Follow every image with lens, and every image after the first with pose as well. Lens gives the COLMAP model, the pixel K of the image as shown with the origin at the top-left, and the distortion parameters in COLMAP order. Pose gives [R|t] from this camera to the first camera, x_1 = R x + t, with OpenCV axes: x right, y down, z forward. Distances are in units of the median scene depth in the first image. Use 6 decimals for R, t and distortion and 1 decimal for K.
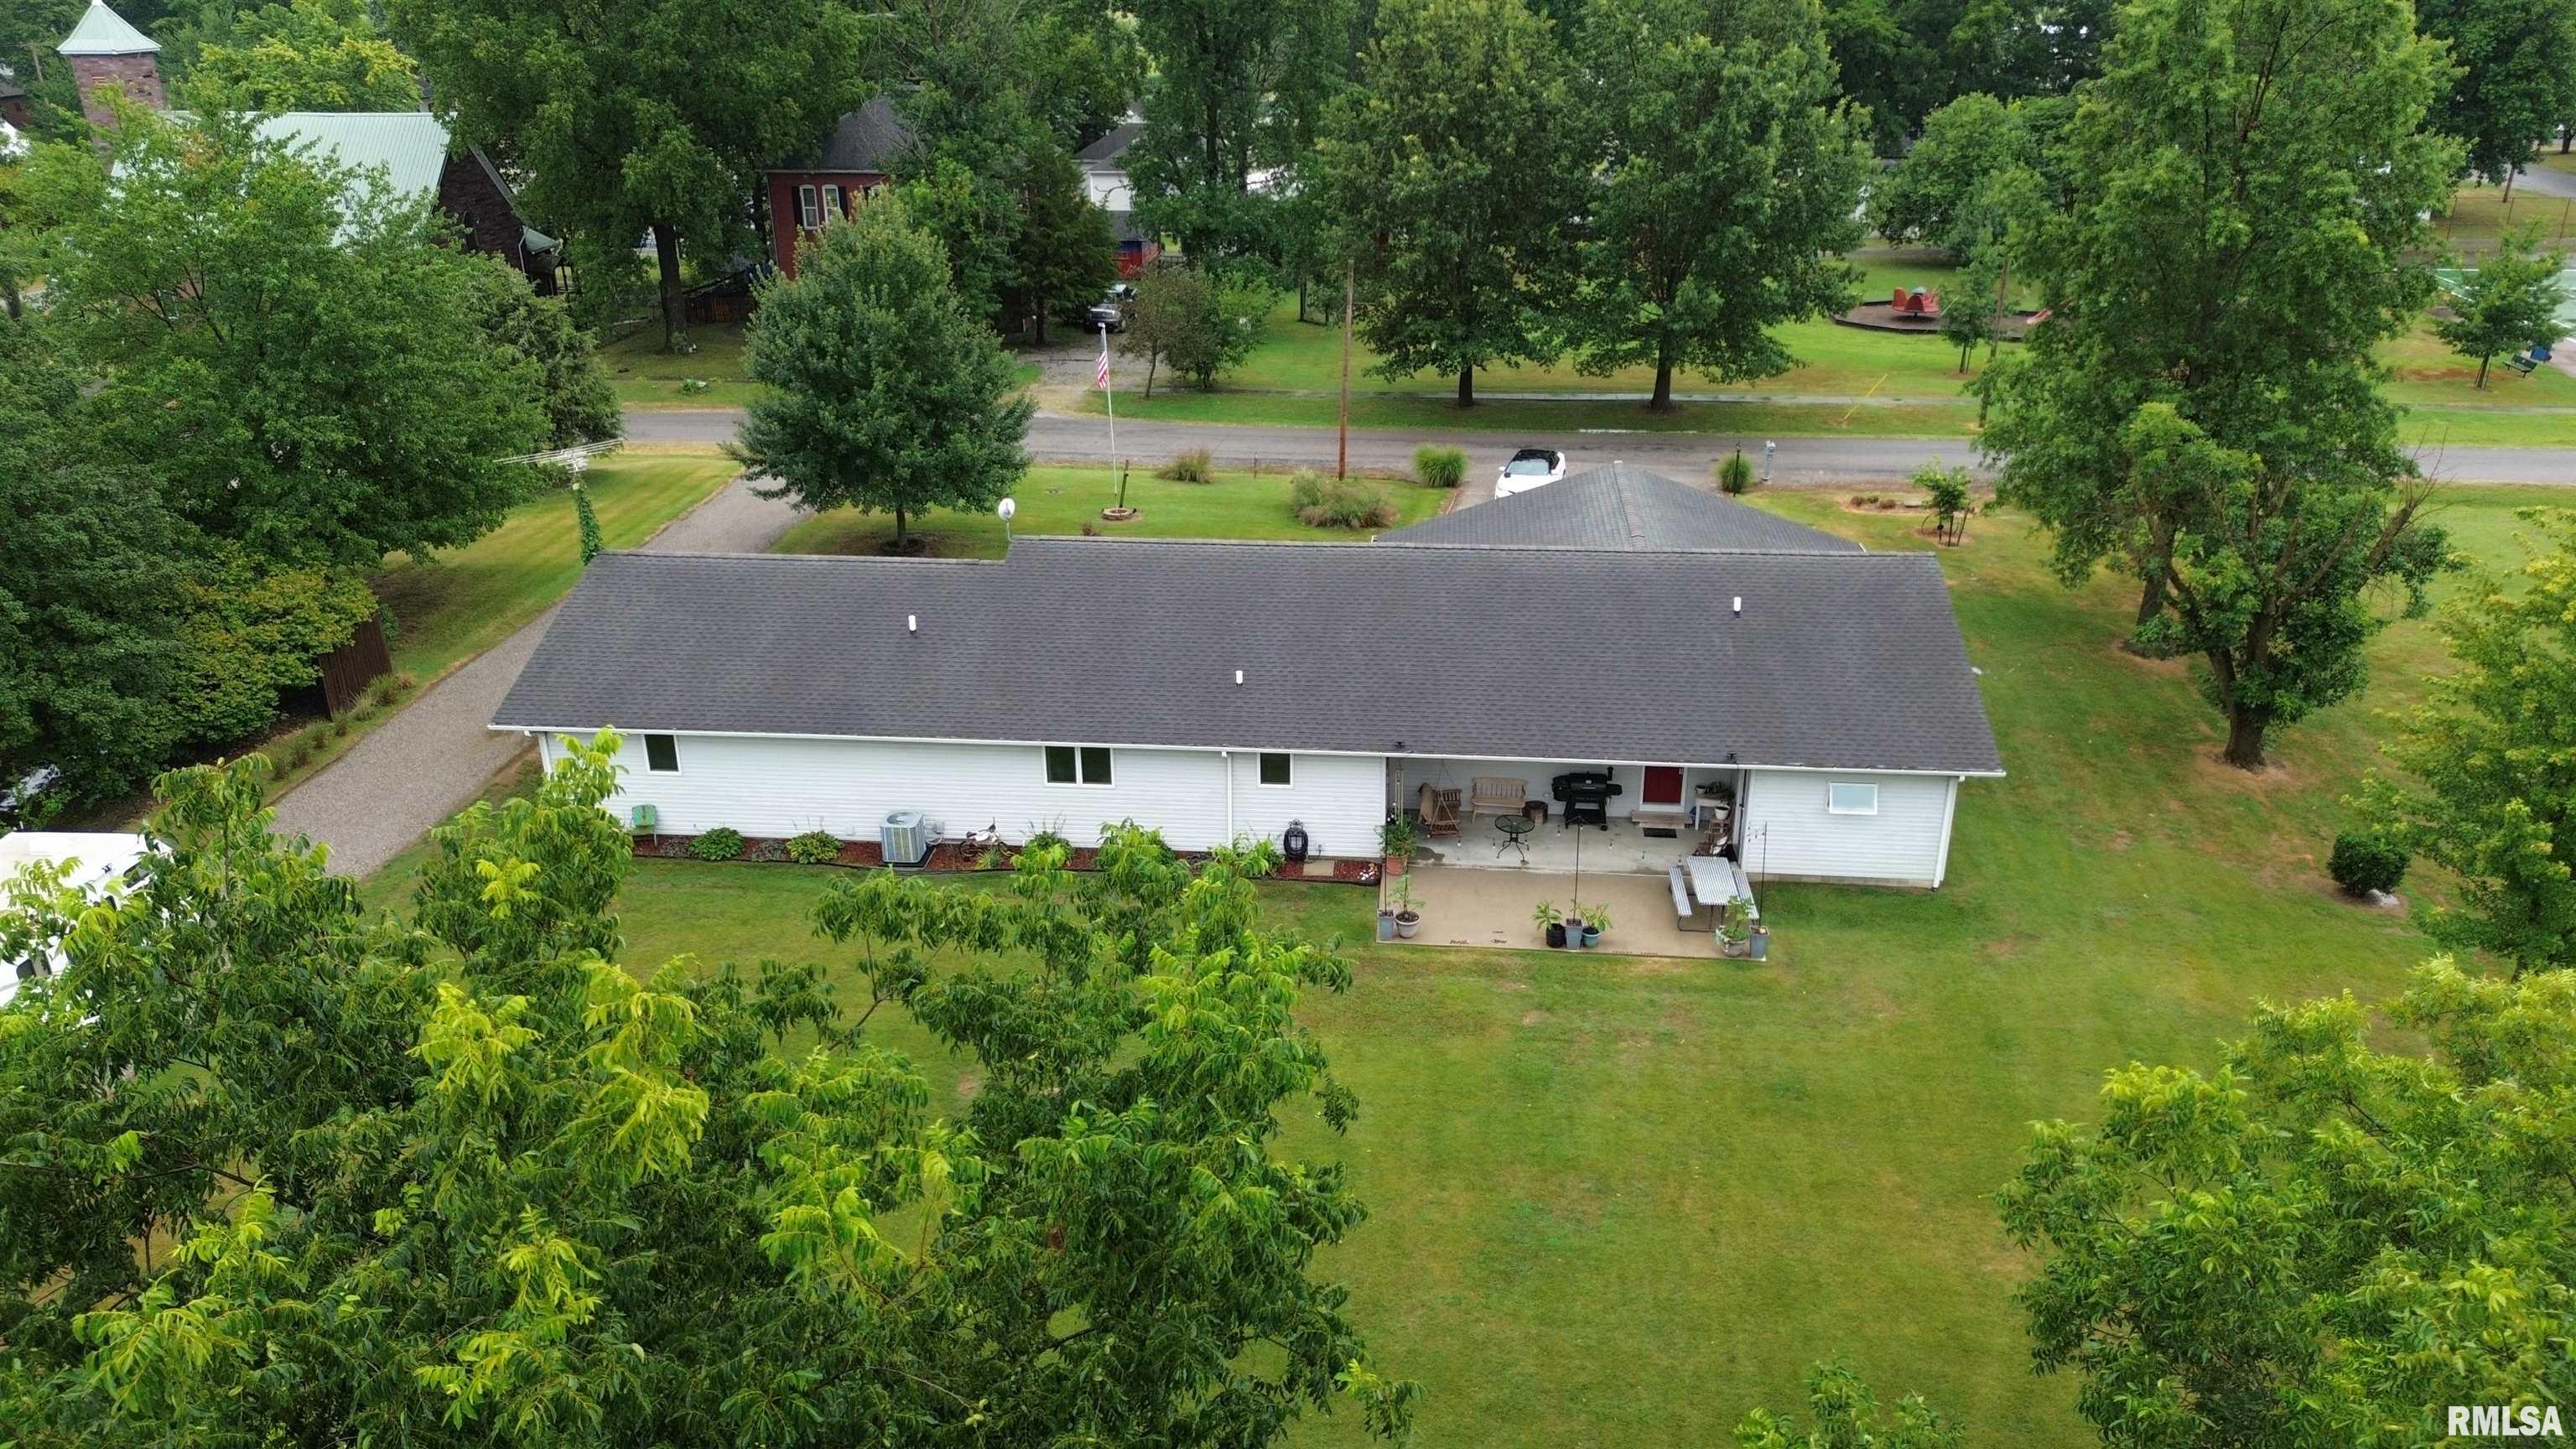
lens RADIAL K [[1815.6, 0, 1288.0], [0, 1815.6, 724.5], [0, 0, 1]] dist [0.074135, -0.065097]
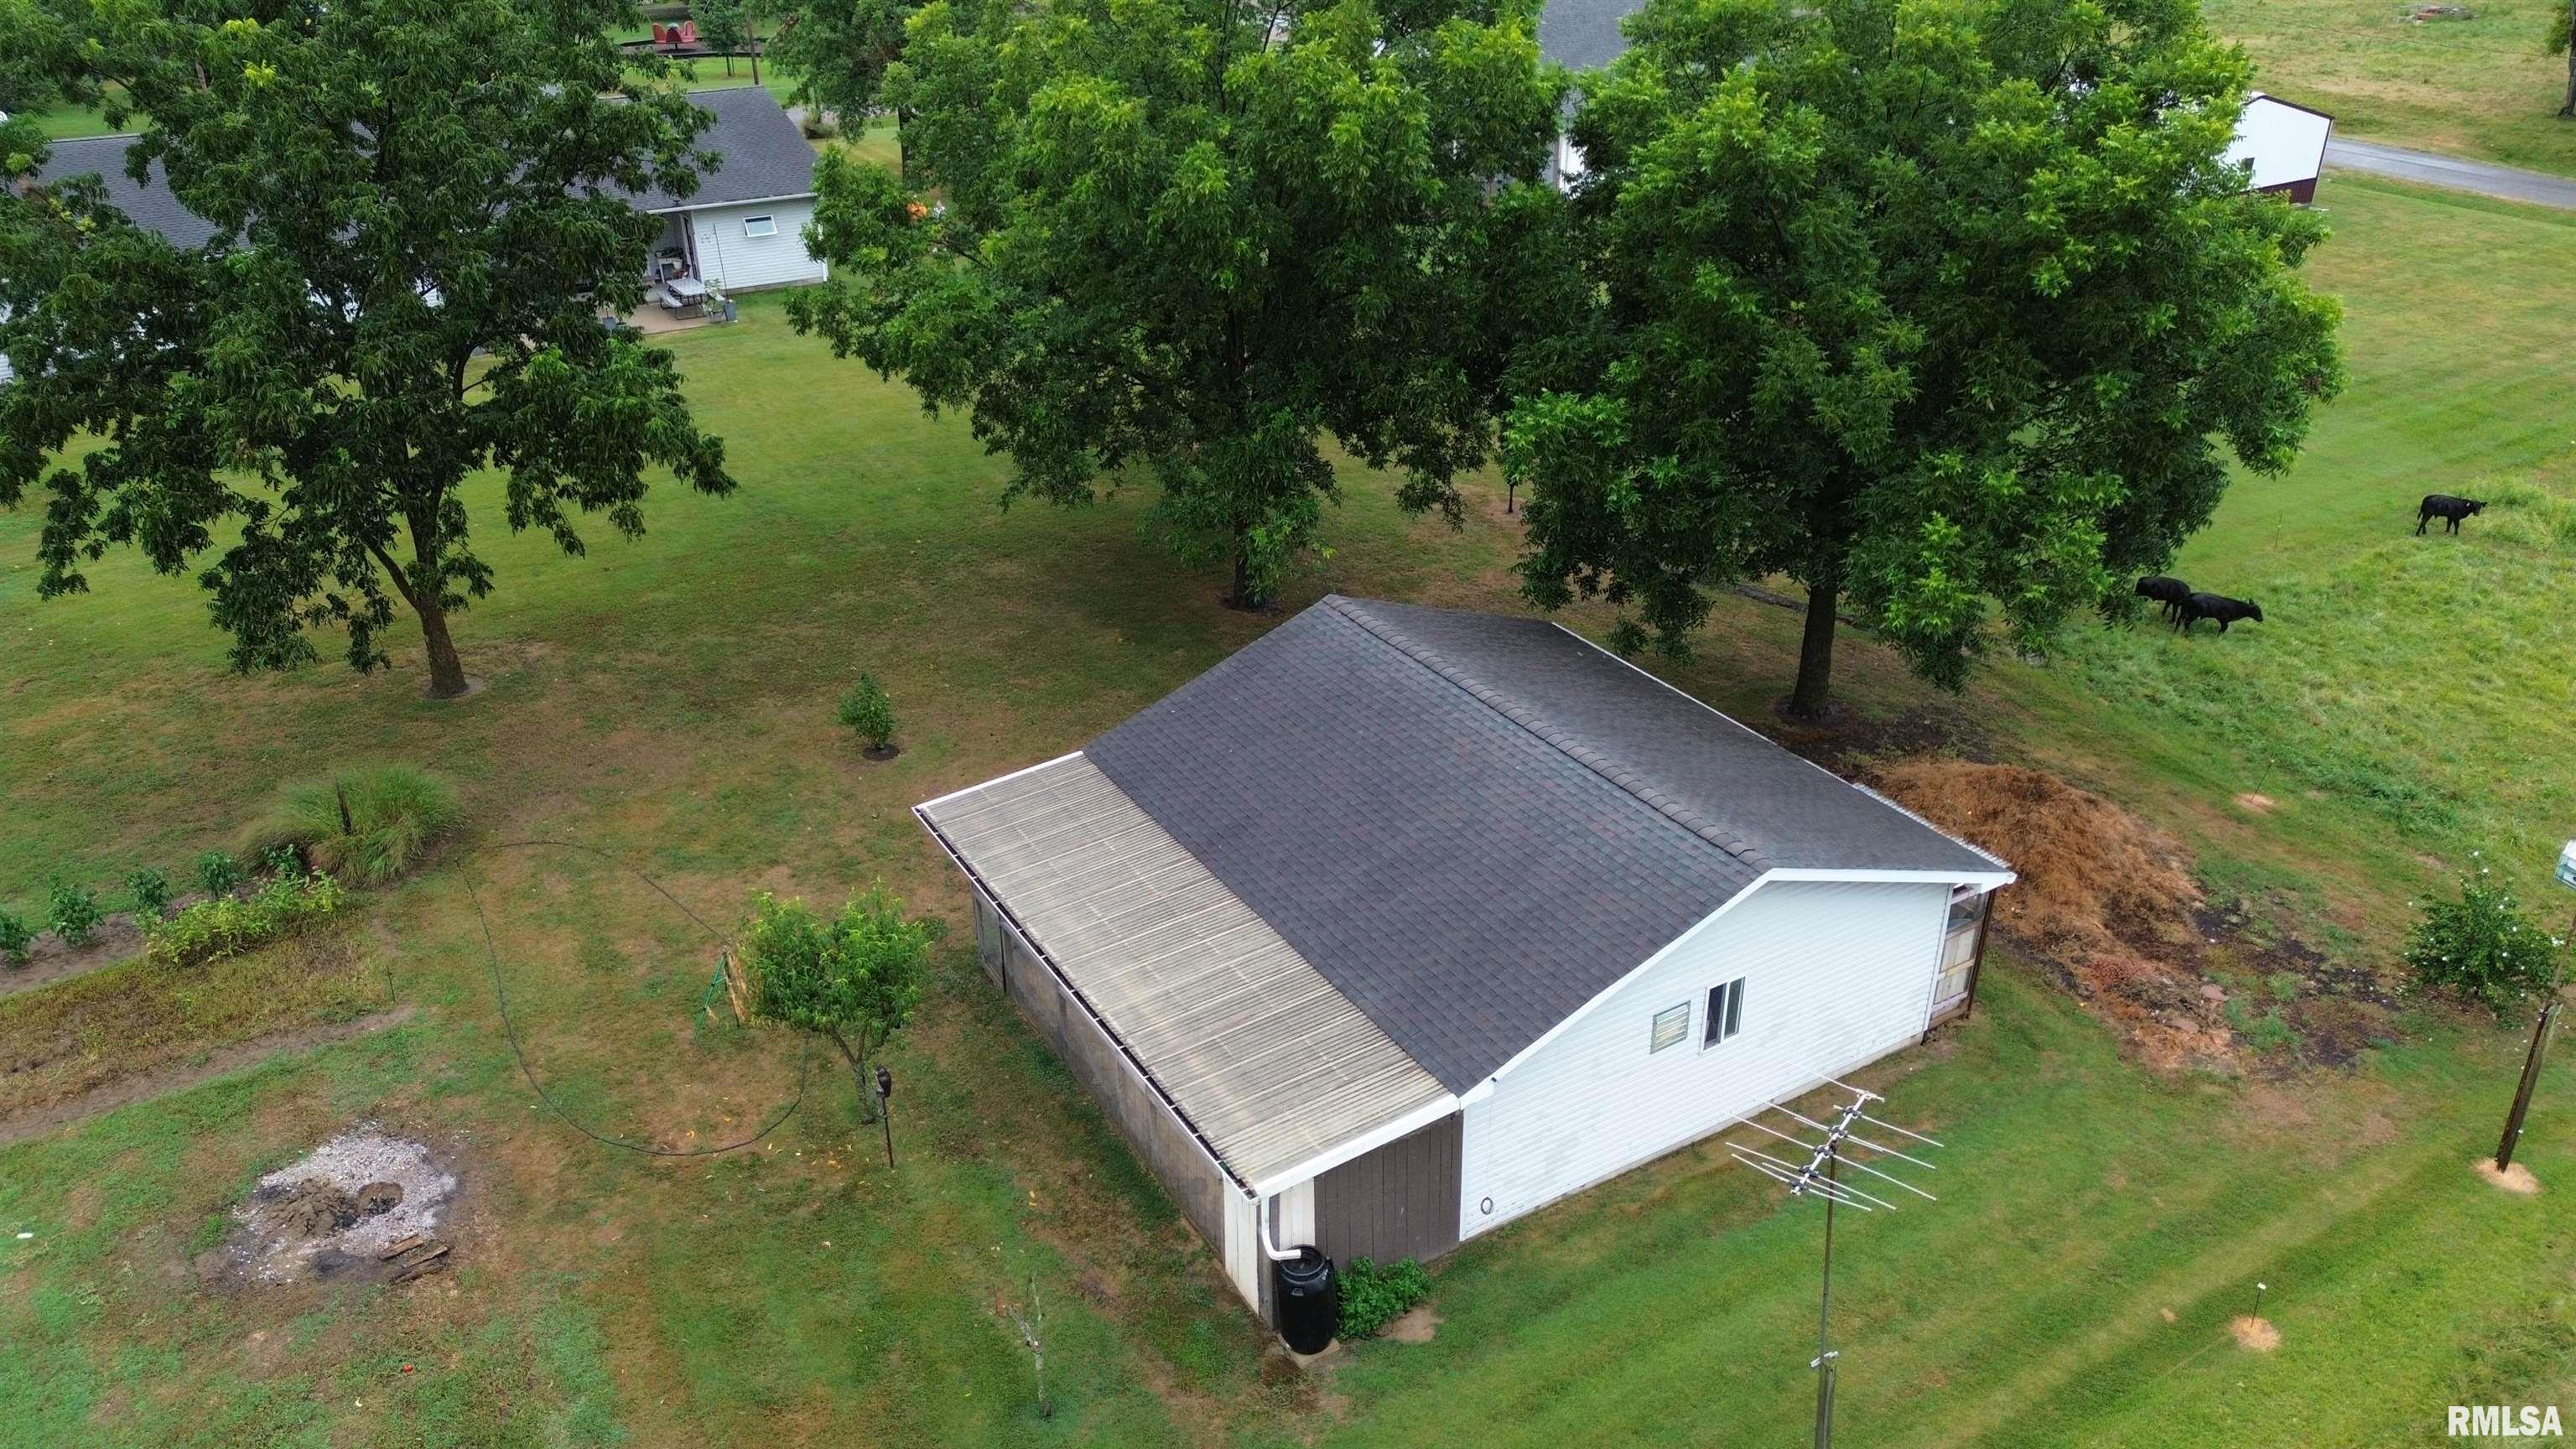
lens RADIAL K [[1803.9, 0, 1284.4], [0, 1803.9, 719.4], [0, 0, 1]] dist [0.086665, -0.091355]
pose [[0.792180, -0.275461, 0.544584, -0.149450], [0.240209, 0.961048, 0.136696, 0.171402], [-0.561026, 0.022526, 0.827492, -0.262108]]
